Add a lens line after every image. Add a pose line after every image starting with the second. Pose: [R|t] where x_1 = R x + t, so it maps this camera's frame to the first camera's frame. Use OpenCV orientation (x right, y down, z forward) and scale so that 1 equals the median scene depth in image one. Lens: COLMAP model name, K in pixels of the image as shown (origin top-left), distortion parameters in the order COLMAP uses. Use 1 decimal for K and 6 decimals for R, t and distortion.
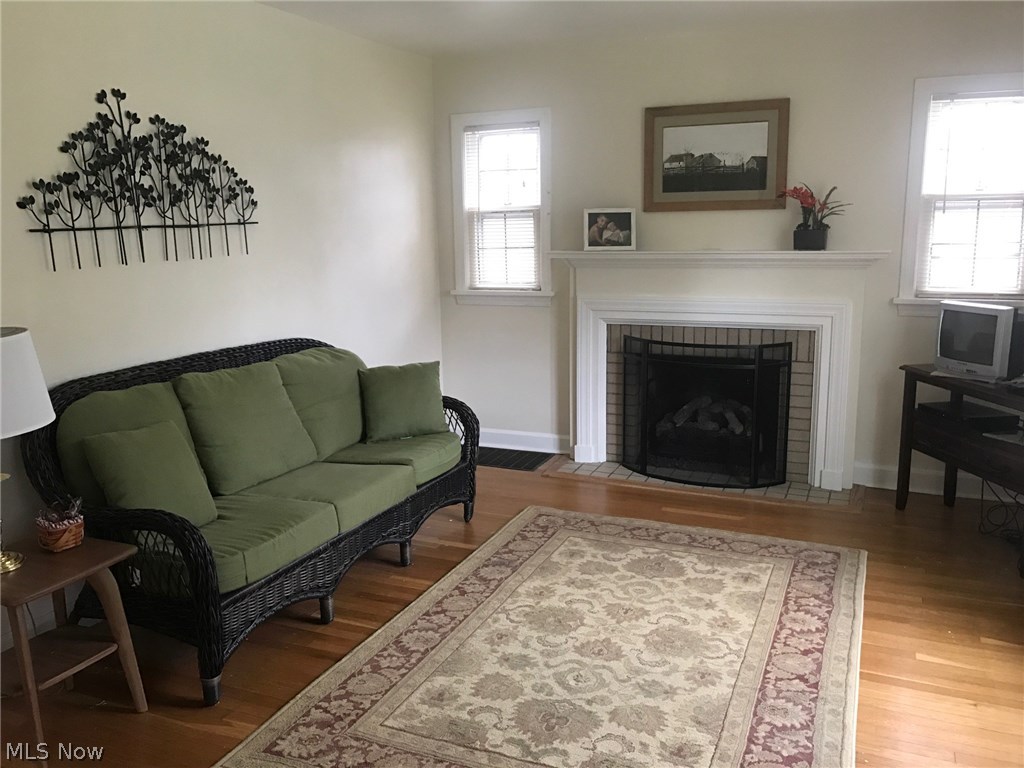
lens RADIAL K [[832.4, 0, 512.0], [0, 832.4, 384.0], [0, 0, 1]] dist [-0.003556, -0.002144]
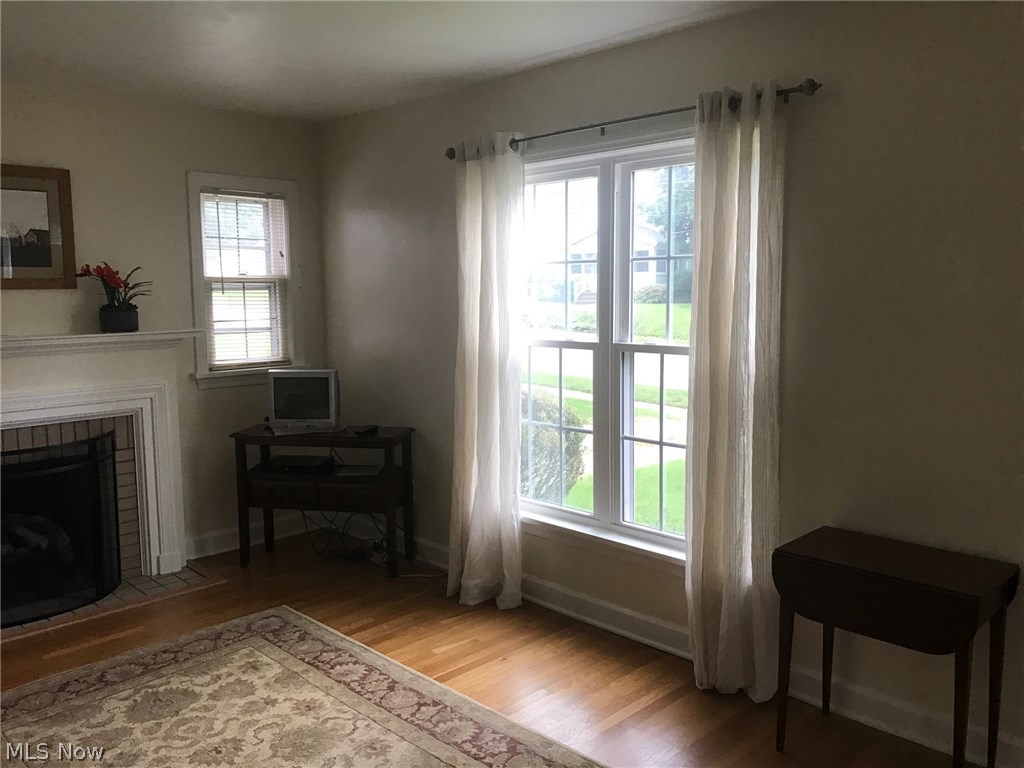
lens RADIAL K [[832.0, 0, 512.0], [0, 832.0, 384.0], [0, 0, 1]] dist [-0.051293, 0.087864]
pose [[0.361561, -0.098629, 0.927117, -0.415461], [0.184358, 0.982318, 0.032605, -0.057748], [-0.913940, 0.159133, 0.373351, 0.283715]]
